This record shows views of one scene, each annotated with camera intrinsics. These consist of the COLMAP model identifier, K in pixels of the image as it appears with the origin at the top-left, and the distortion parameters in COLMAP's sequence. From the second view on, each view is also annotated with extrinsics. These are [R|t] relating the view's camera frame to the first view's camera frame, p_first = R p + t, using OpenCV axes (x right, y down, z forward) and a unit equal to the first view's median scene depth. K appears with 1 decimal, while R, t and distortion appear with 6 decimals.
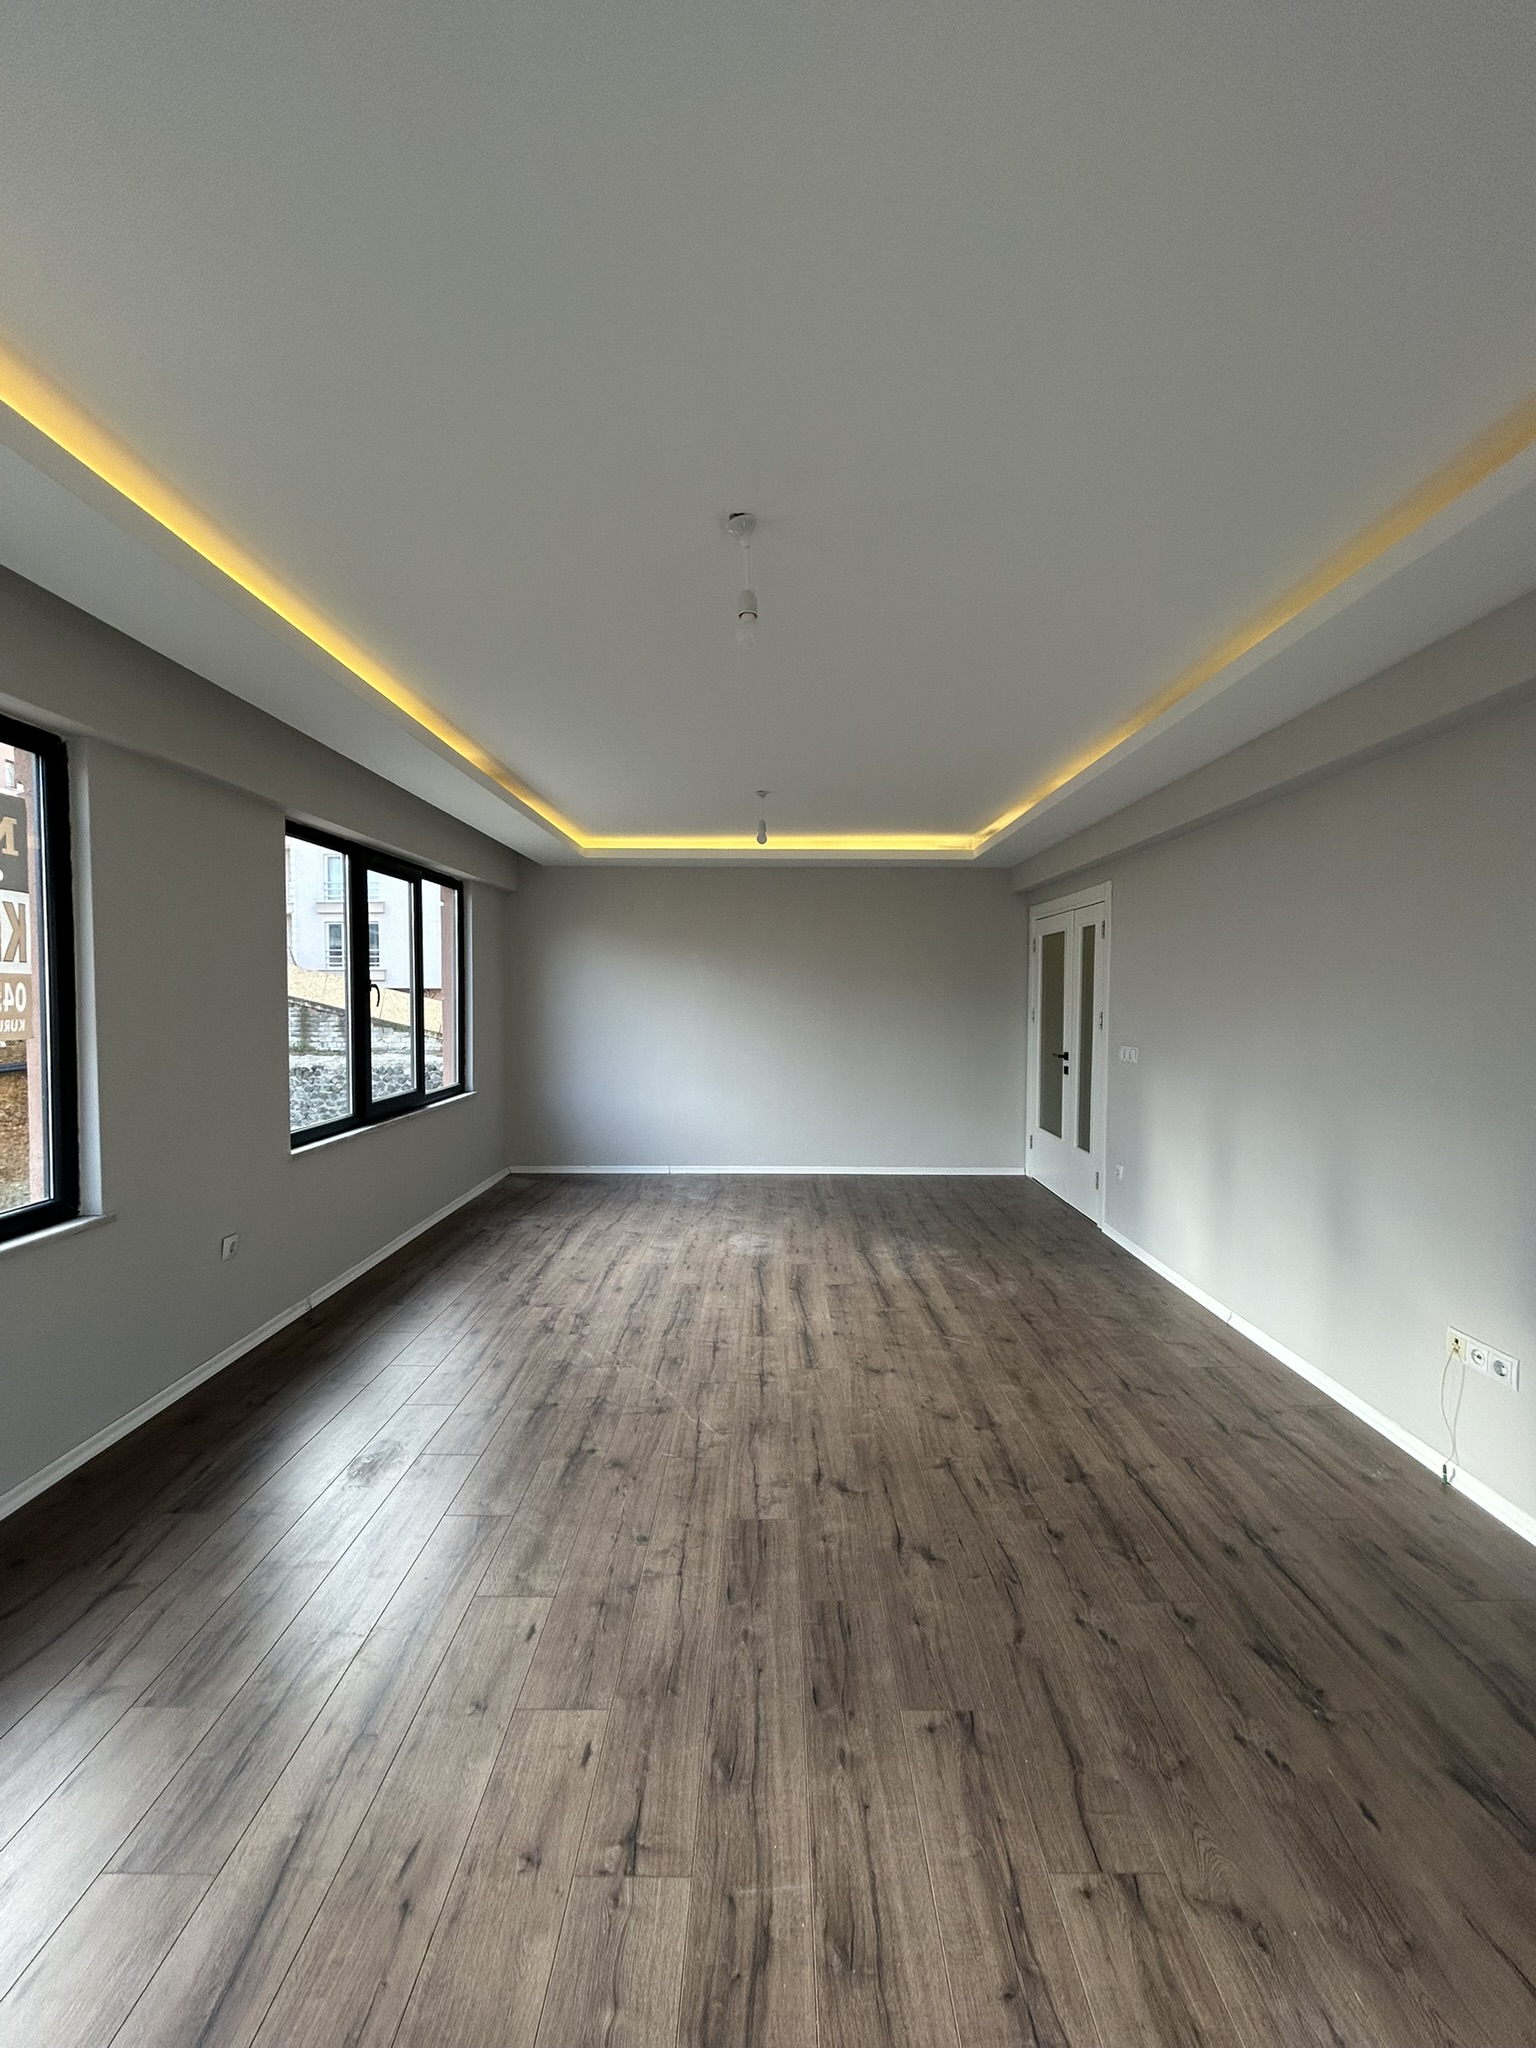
lens RADIAL K [[819.9, 0, 768.6], [0, 819.9, 1026.6], [0, 0, 1]] dist [-0.001848, 0.000363]
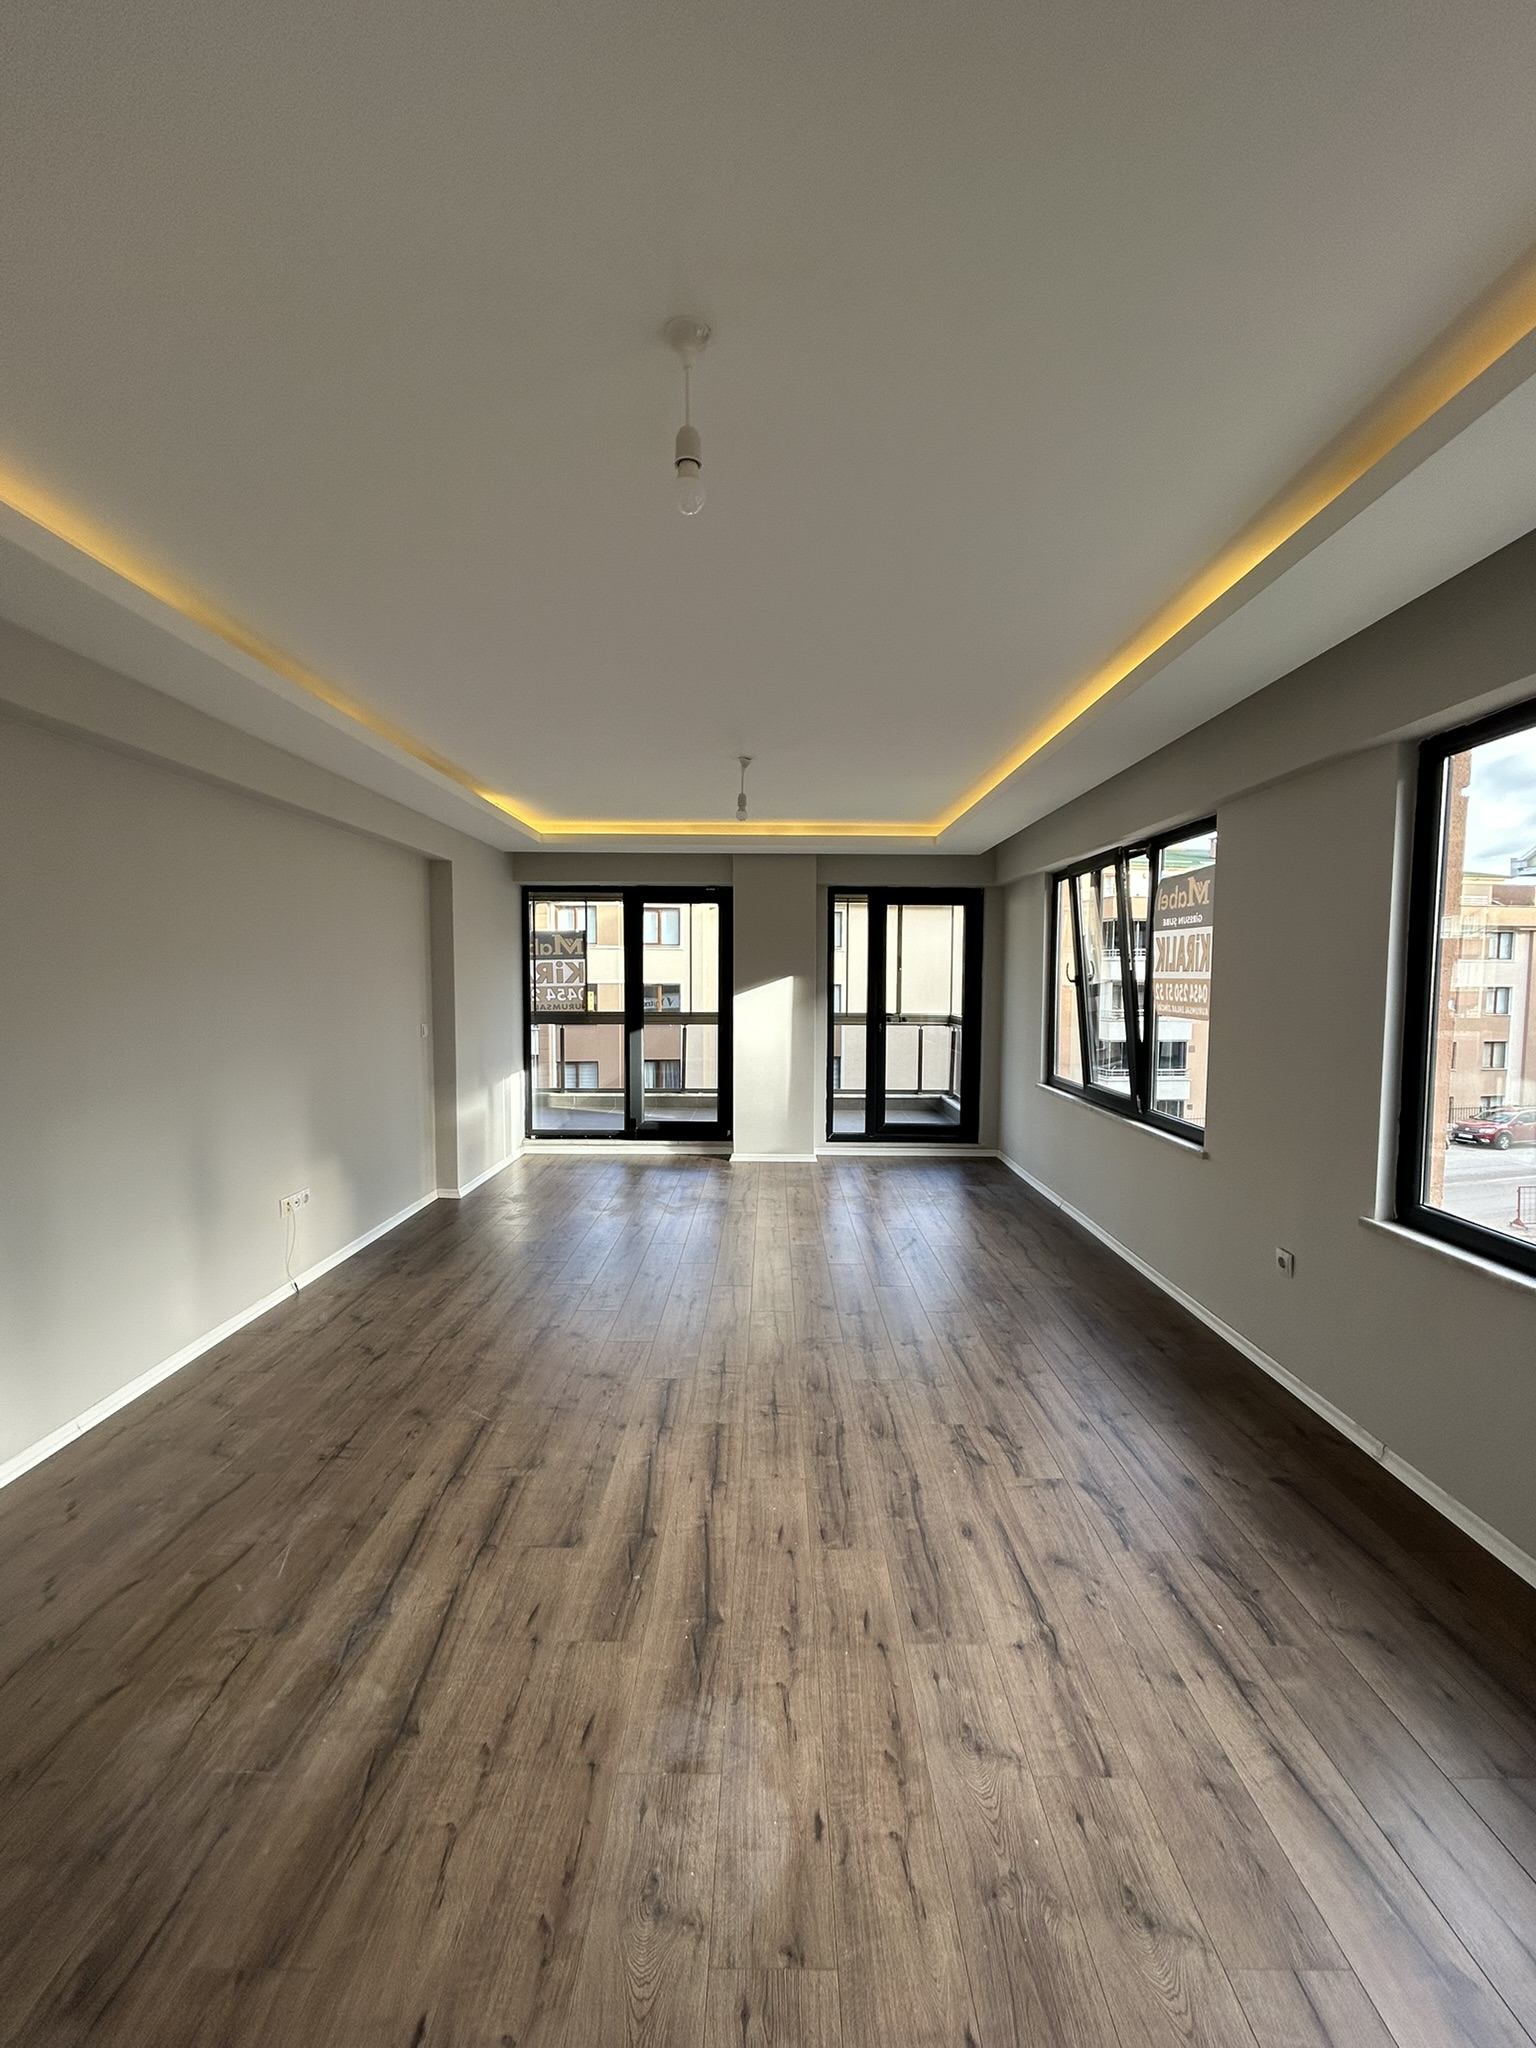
lens RADIAL K [[819.9, 0, 768.6], [0, 819.9, 1026.6], [0, 0, 1]] dist [-0.001848, 0.000363]
pose [[-0.999958, -0.008607, -0.003090, -0.050020], [-0.008871, 0.995008, 0.099403, -0.080087], [0.002219, 0.099426, -0.995042, 1.697214]]
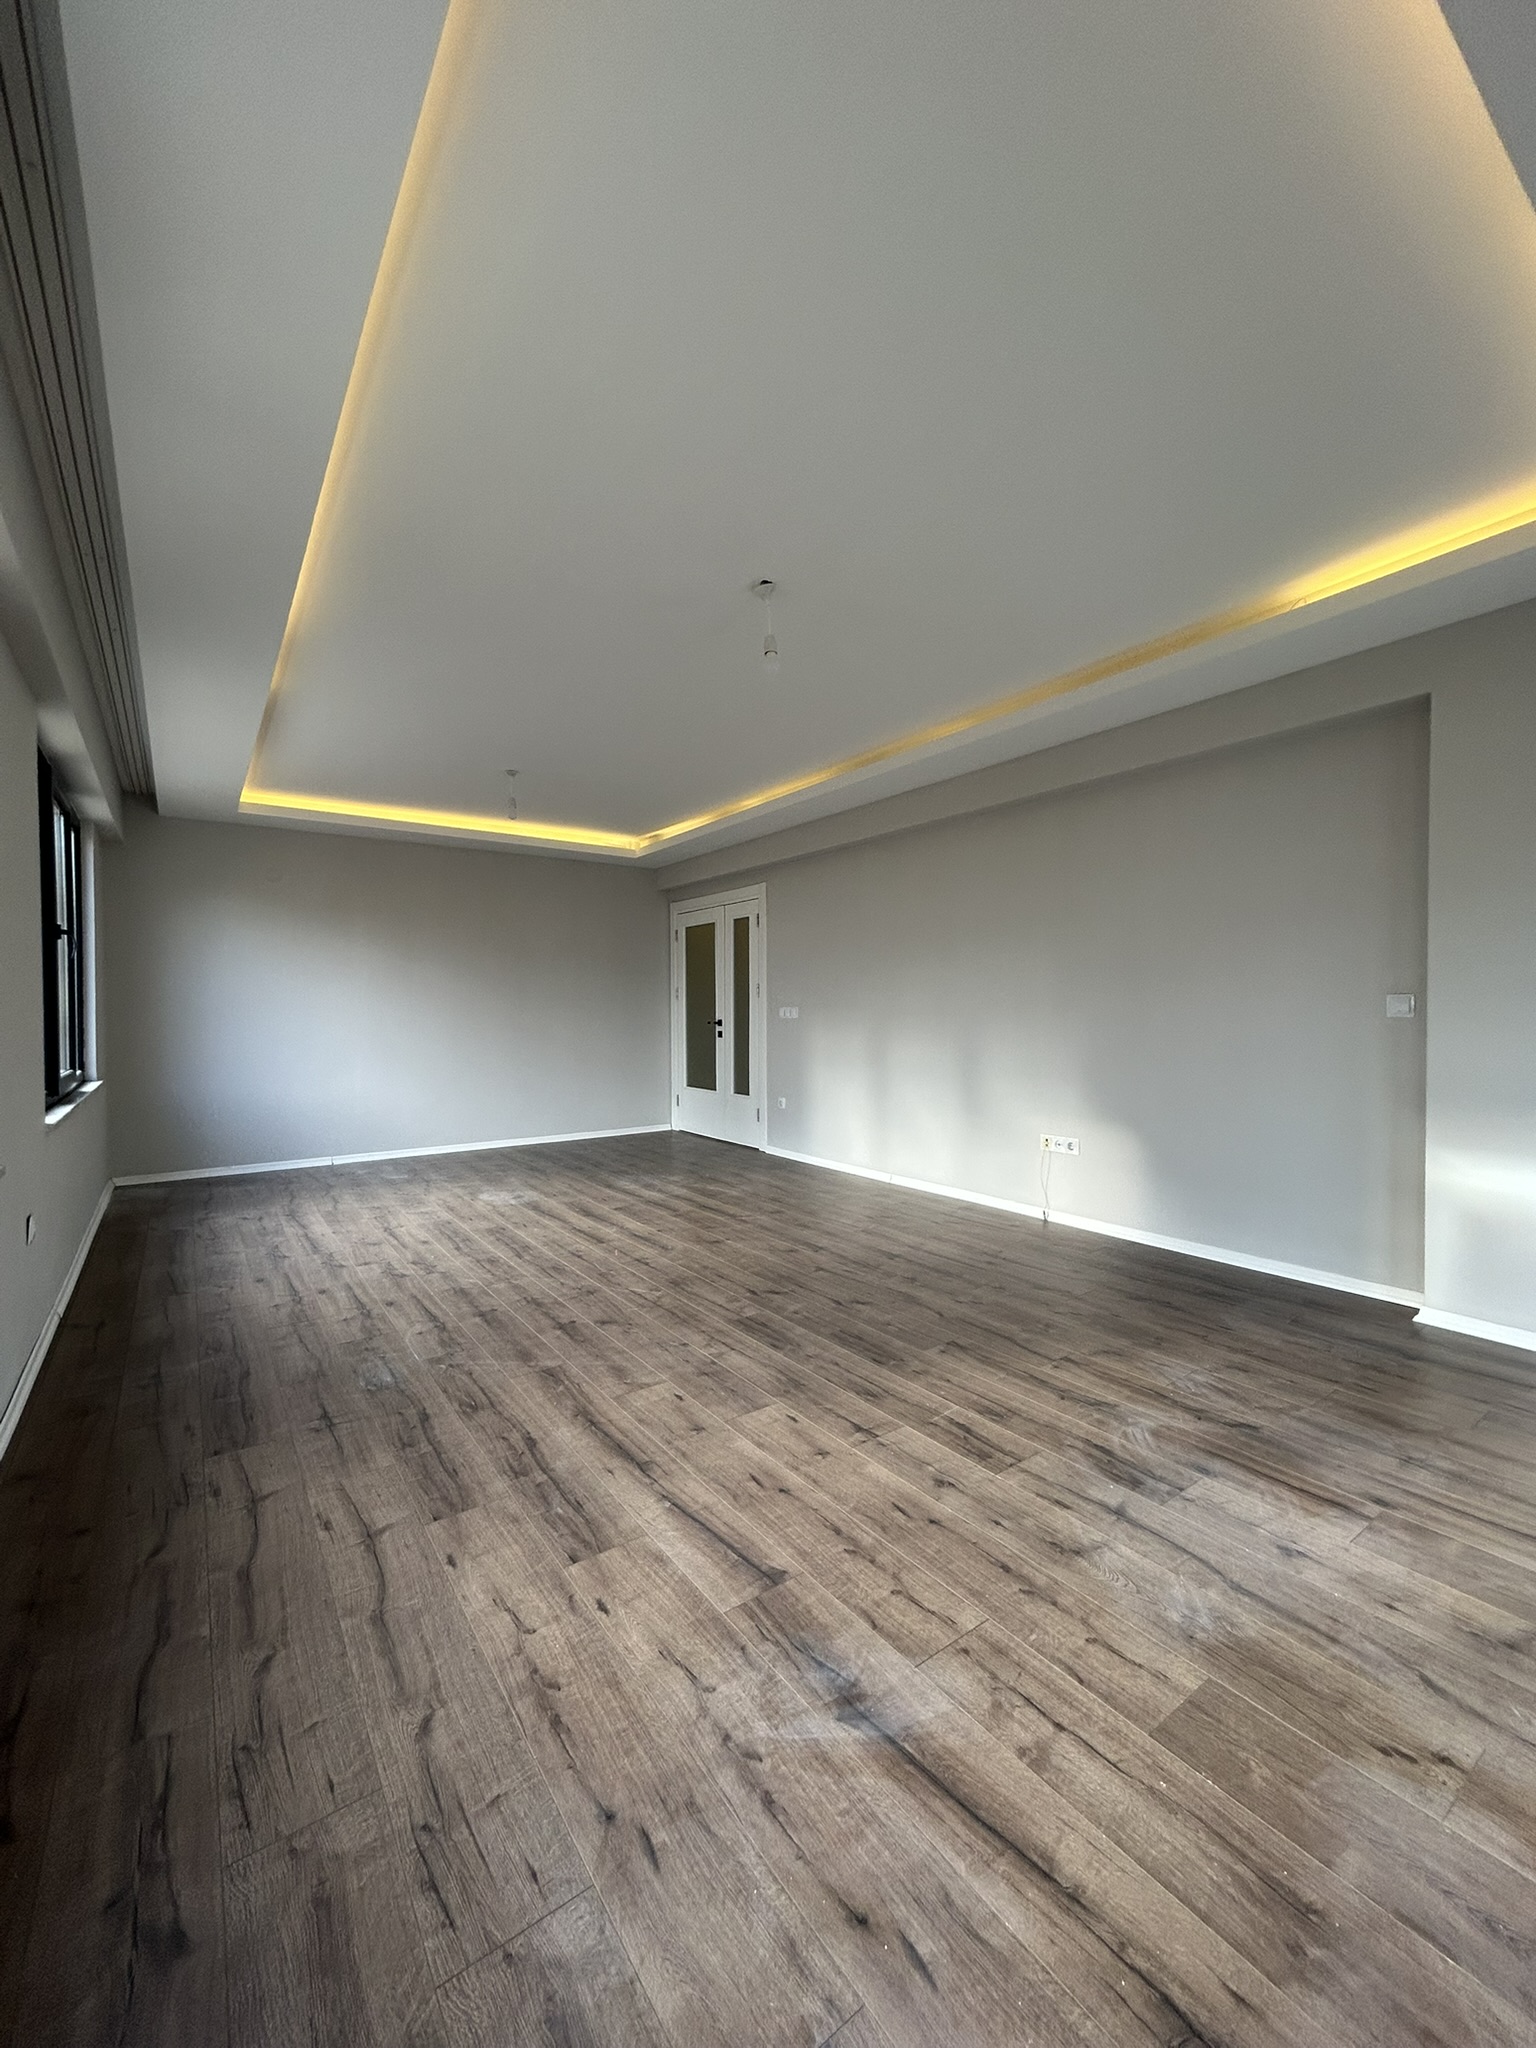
lens RADIAL K [[821.4, 0, 765.5], [0, 821.4, 1018.7], [0, 0, 1]] dist [-0.001484, -0.000058]
pose [[0.812175, -0.014216, 0.583241, -0.479061], [0.031662, 0.999304, -0.019733, 0.089045], [-0.582555, 0.034493, 0.812059, -0.080089]]
